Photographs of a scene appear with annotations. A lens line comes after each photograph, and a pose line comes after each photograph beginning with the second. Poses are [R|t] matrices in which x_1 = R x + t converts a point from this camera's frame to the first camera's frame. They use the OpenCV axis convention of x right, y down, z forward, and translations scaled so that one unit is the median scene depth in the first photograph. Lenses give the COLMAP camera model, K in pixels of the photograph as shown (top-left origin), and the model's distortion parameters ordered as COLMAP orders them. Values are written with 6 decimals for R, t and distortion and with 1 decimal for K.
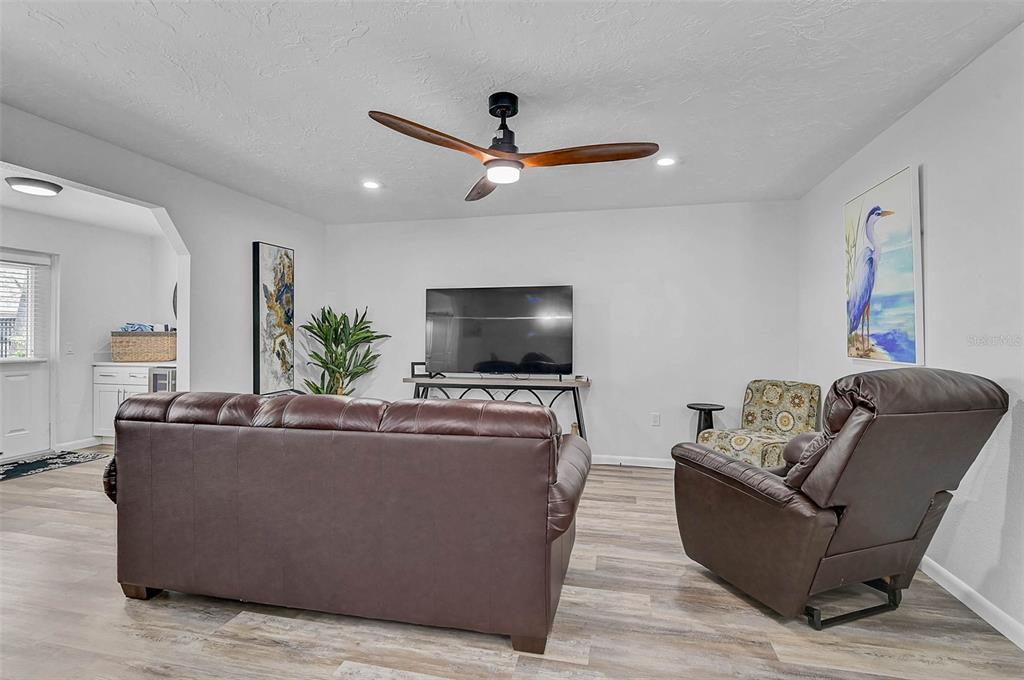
lens RADIAL K [[481.4, 0, 508.8], [0, 481.4, 334.1], [0, 0, 1]] dist [-0.005708, -0.001877]
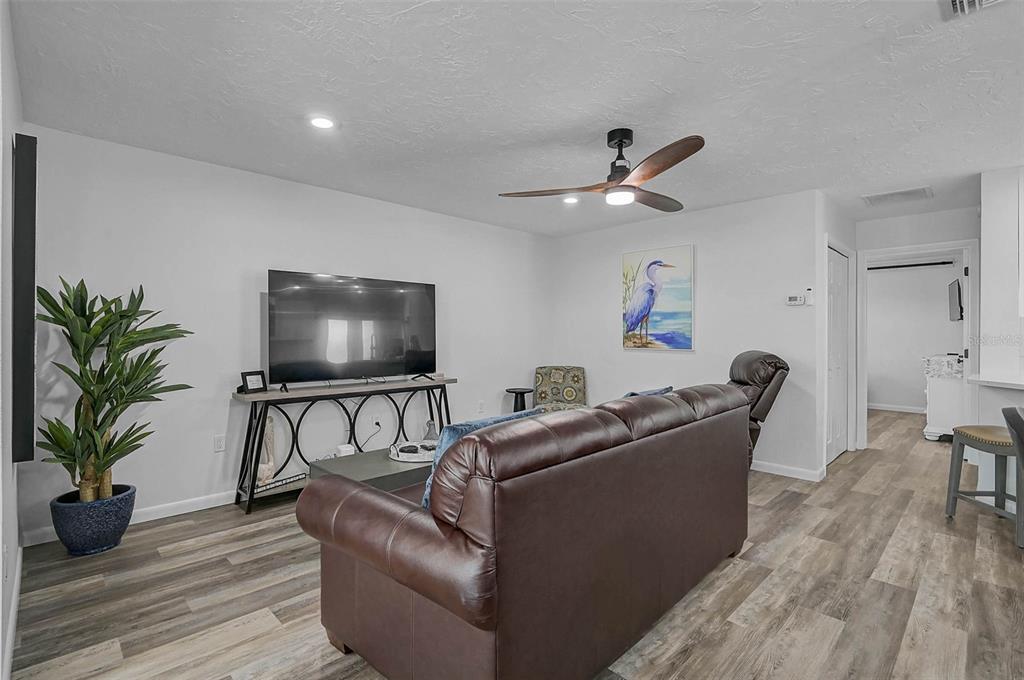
lens RADIAL K [[481.4, 0, 510.9], [0, 481.4, 332.8], [0, 0, 1]] dist [-0.005708, -0.001877]
pose [[0.534304, 0.002508, 0.845289, -0.703521], [-0.006629, 0.999977, 0.001223, -0.001481], [-0.845267, -0.006257, 0.534308, 0.366522]]
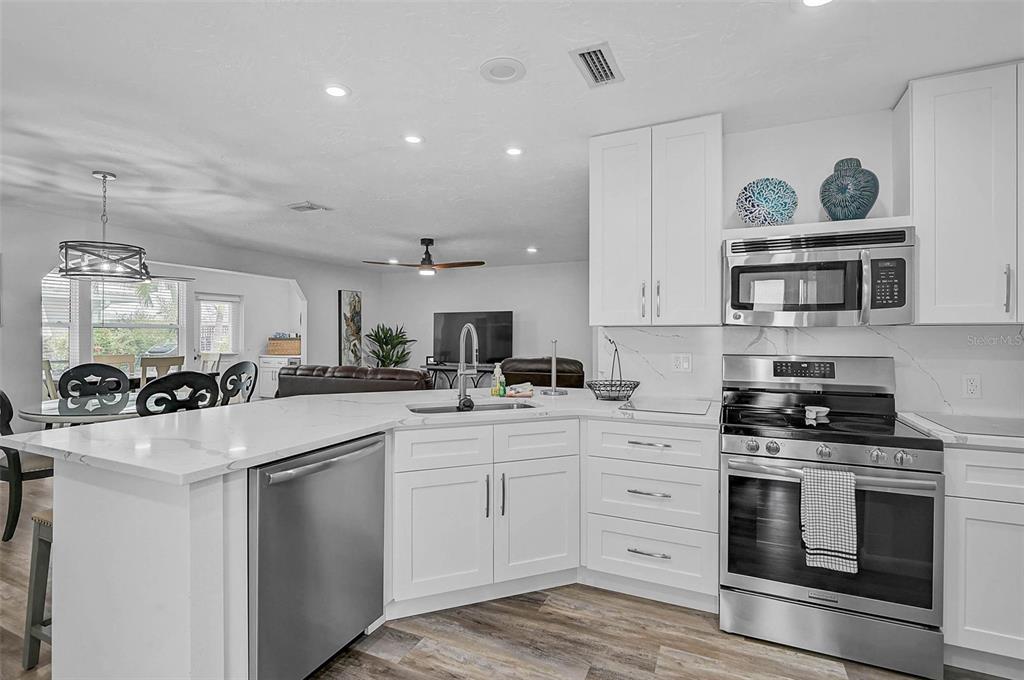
lens RADIAL K [[481.4, 0, 512.4], [0, 481.4, 334.8], [0, 0, 1]] dist [-0.005708, -0.001877]
pose [[0.980030, 0.000165, -0.198852, 0.516190], [0.000211, 0.999998, 0.001873, -0.024148], [0.198851, -0.001877, 0.980028, -0.713761]]
